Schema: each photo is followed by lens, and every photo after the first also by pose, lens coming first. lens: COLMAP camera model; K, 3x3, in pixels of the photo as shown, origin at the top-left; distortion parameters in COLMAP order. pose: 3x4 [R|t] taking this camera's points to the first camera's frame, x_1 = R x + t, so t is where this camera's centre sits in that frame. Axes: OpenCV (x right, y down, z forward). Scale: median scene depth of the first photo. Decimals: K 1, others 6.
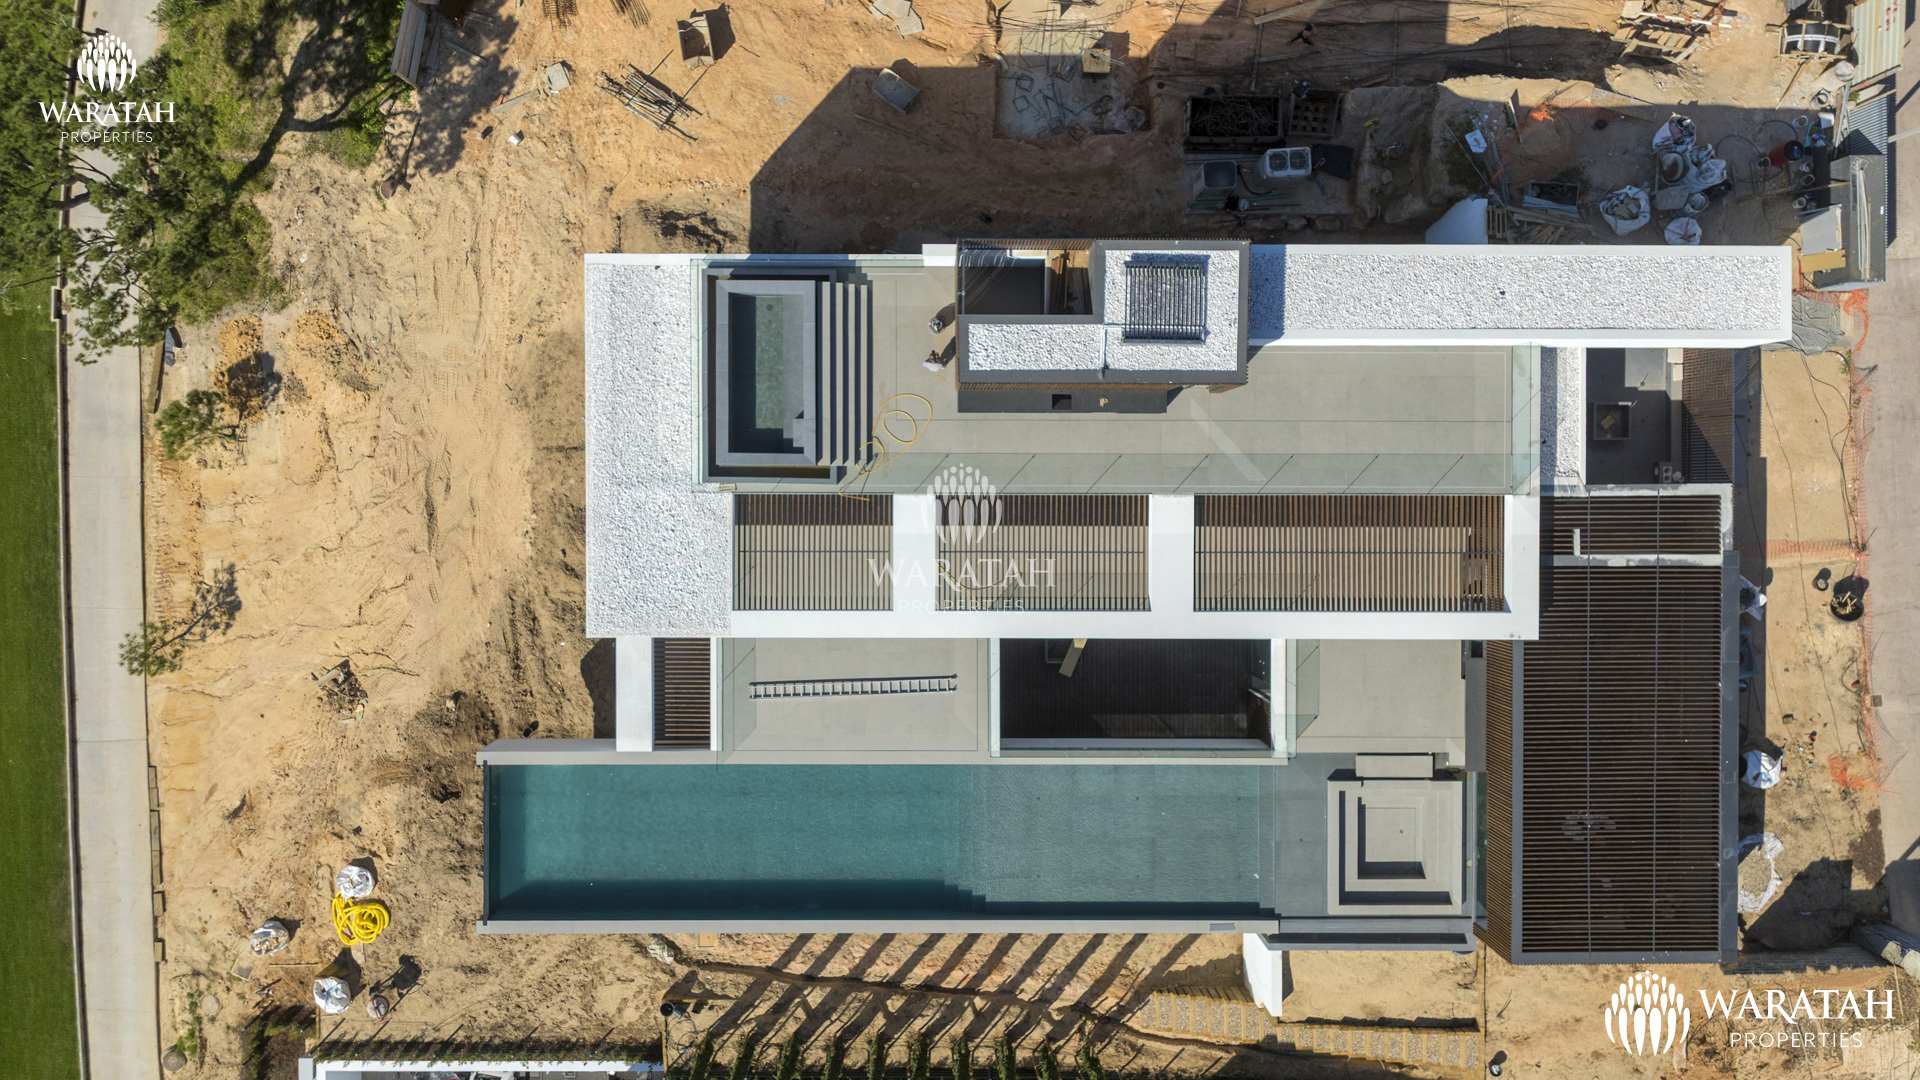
lens RADIAL K [[1339.2, 0, 980.1], [0, 1339.2, 509.0], [0, 0, 1]] dist [-0.000380, -0.002553]
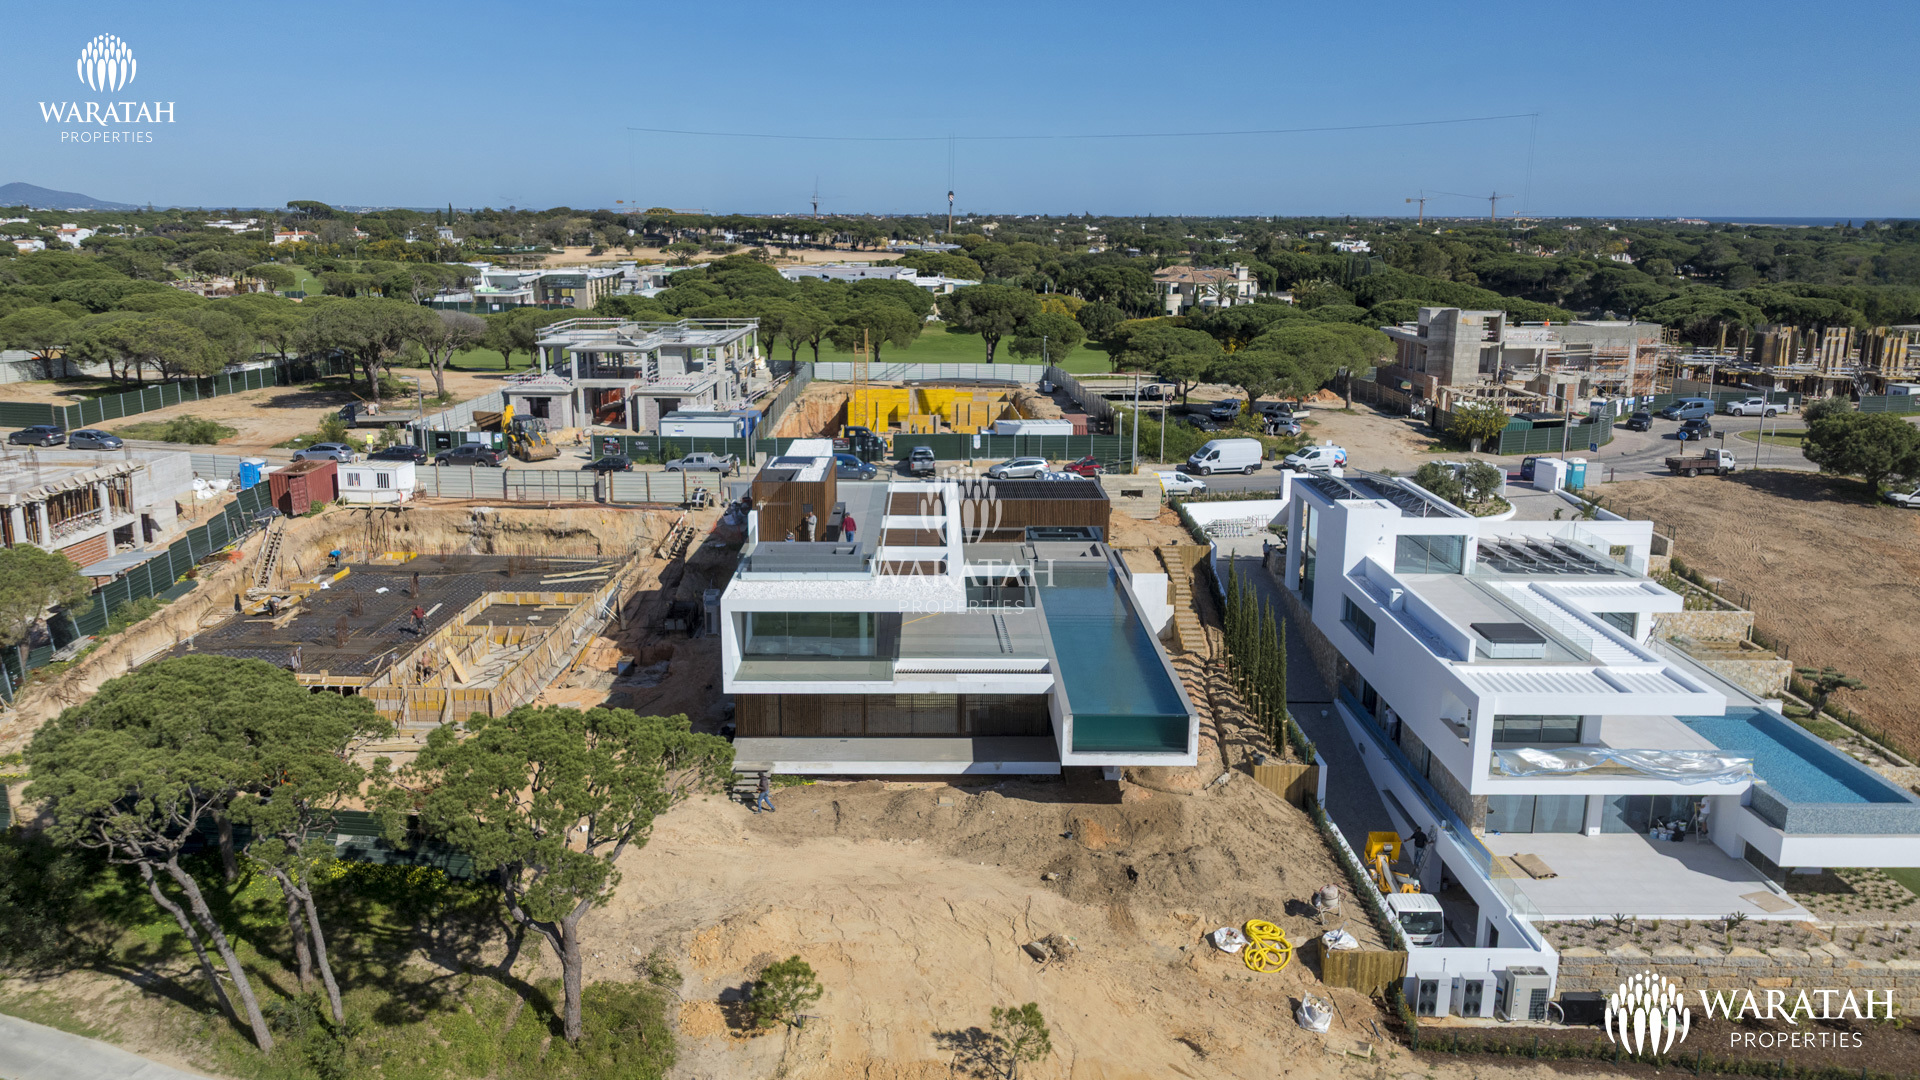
lens RADIAL K [[1406.2, 0, 936.5], [0, 1406.2, 518.4], [0, 0, 1]] dist [0.024012, -0.047719]
pose [[-0.002253, -0.220854, 0.975304, -1.565548], [0.999899, -0.014211, -0.000908, 0.054197], [0.014060, 0.975203, 0.220863, 0.447012]]
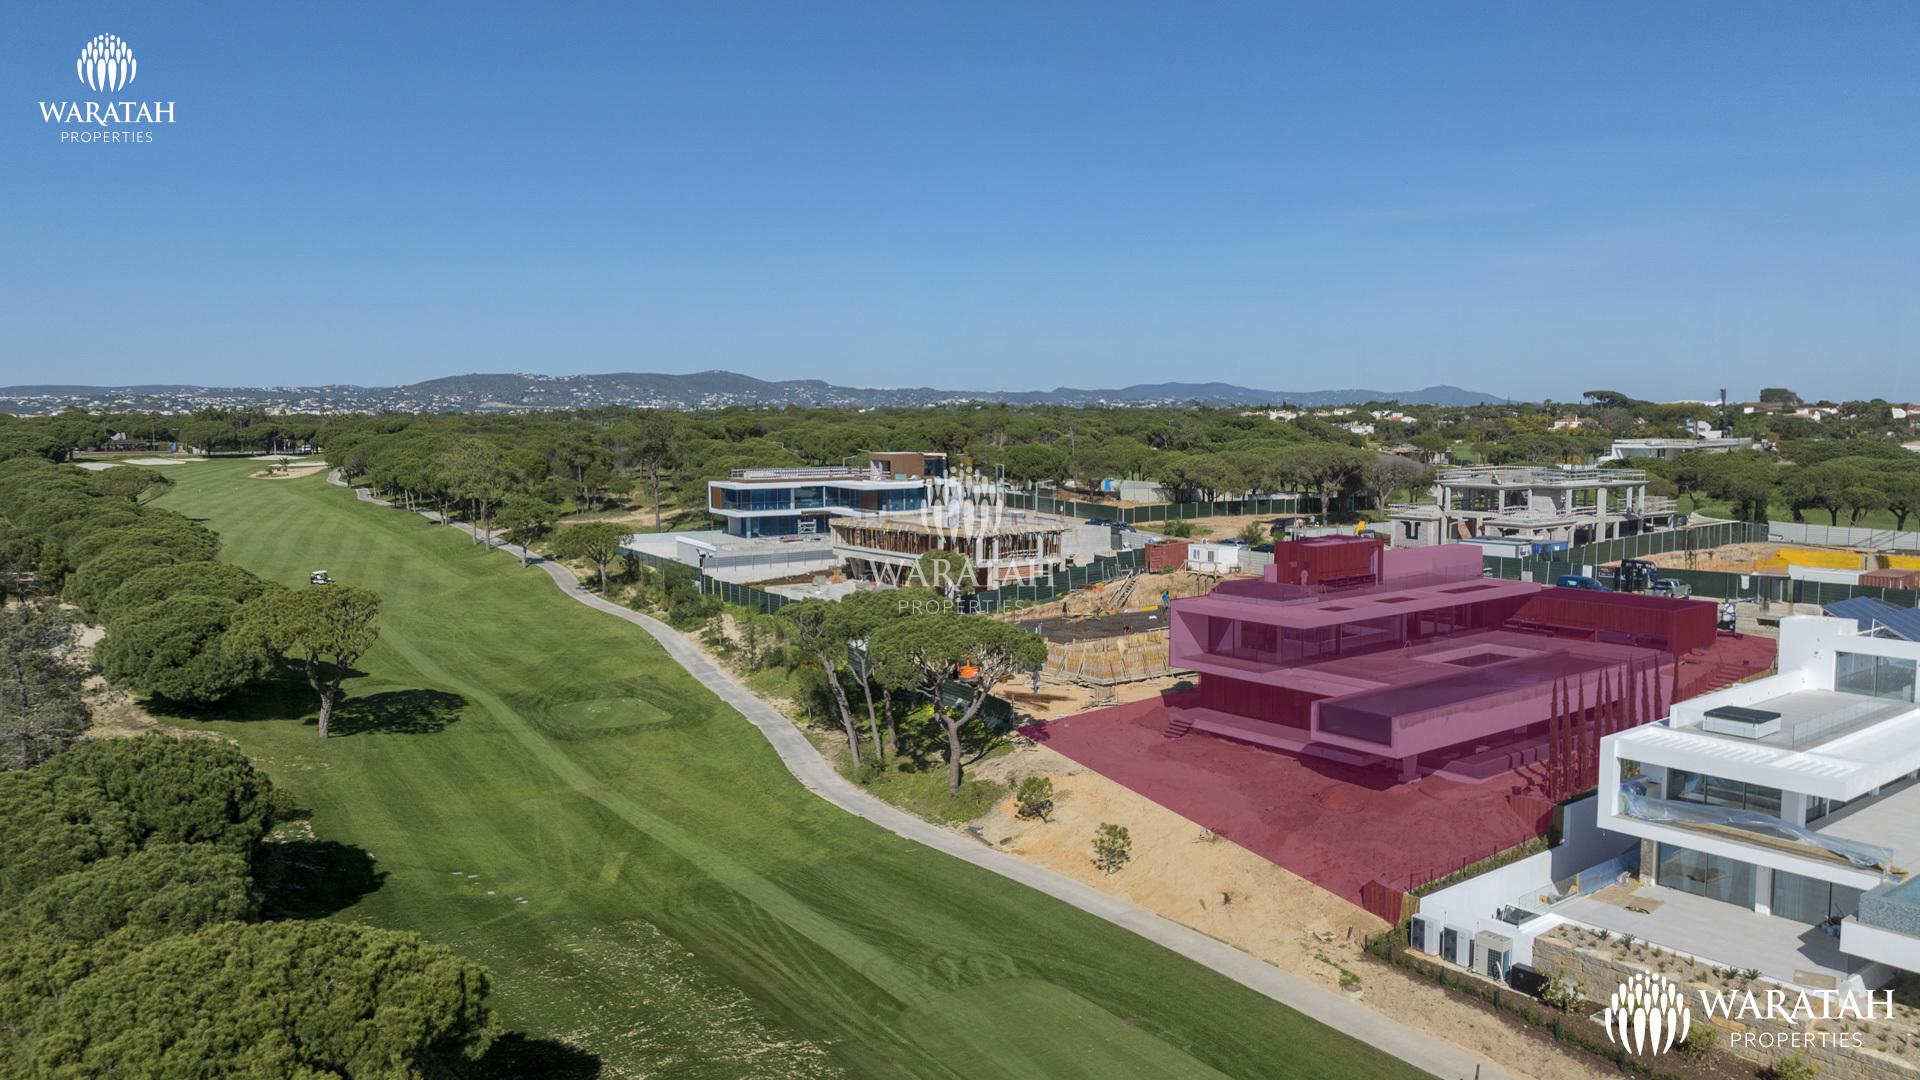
lens RADIAL K [[1384.3, 0, 923.5], [0, 1384.3, 545.1], [0, 0, 1]] dist [0.003770, -0.003321]
pose [[0.796597, -0.071631, 0.600252, -1.761626], [0.604057, 0.055842, -0.794983, 1.239856], [0.023426, 0.995867, 0.087753, 0.551496]]
